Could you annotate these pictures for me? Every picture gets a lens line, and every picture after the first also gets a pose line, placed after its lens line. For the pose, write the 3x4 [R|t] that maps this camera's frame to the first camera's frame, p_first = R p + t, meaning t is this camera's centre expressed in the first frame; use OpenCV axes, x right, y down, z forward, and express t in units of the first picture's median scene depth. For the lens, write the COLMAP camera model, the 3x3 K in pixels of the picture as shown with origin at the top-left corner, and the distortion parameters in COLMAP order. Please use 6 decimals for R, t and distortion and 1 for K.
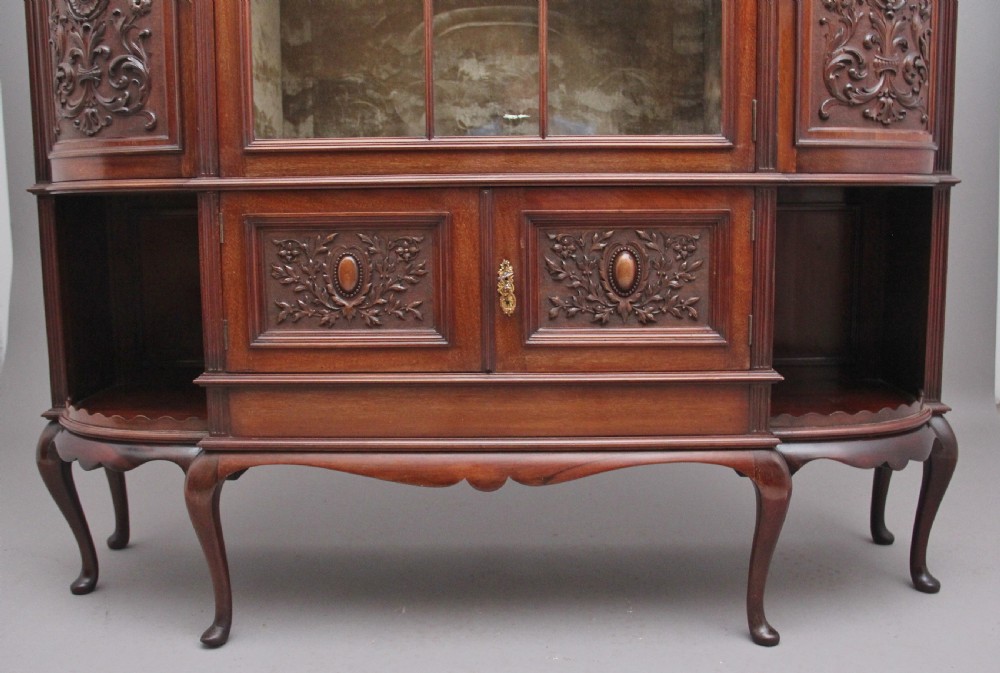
lens RADIAL K [[994.3, 0, 501.1], [0, 994.3, 333.5], [0, 0, 1]] dist [-0.102343, 0.000000]
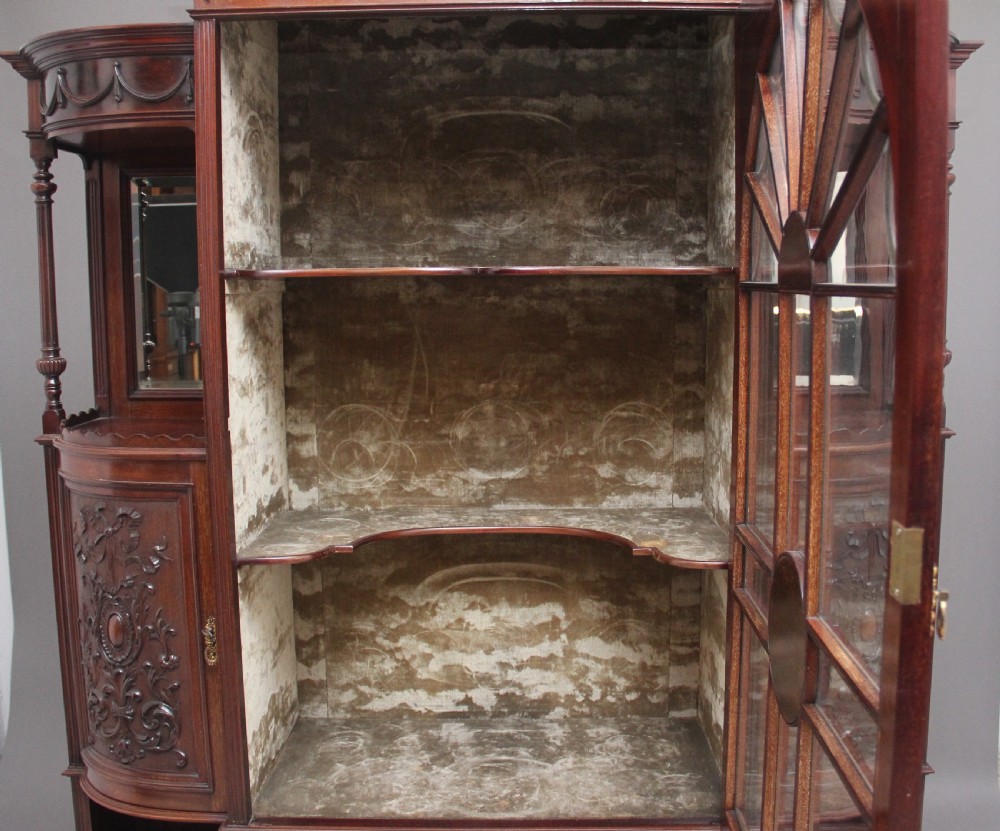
lens RADIAL K [[1081.4, 0, 497.5], [0, 1081.4, 445.4], [0, 0, 1]] dist [-0.128591, 0.000000]
pose [[0.999985, -0.001718, -0.005178, -0.002534], [0.001754, 0.999973, 0.007075, -0.545971], [0.005166, -0.007084, 0.999962, -0.159036]]
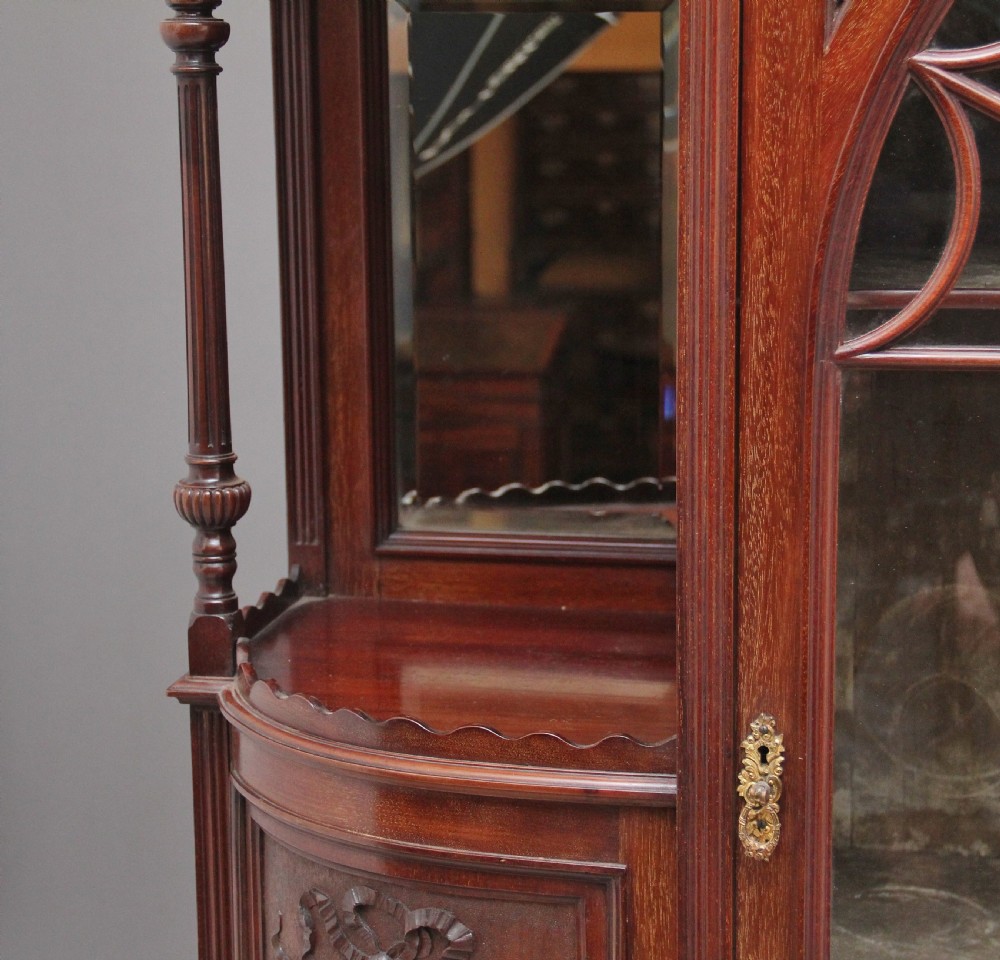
lens RADIAL K [[2200.2, 0, 531.9], [0, 2200.2, 495.2], [0, 0, 1]] dist [0.131623, 0.000000]
pose [[0.987351, 0.023703, -0.156766, -0.218509], [-0.016288, 0.998694, 0.048416, -0.675814], [0.157708, -0.045250, 0.986448, 0.097782]]
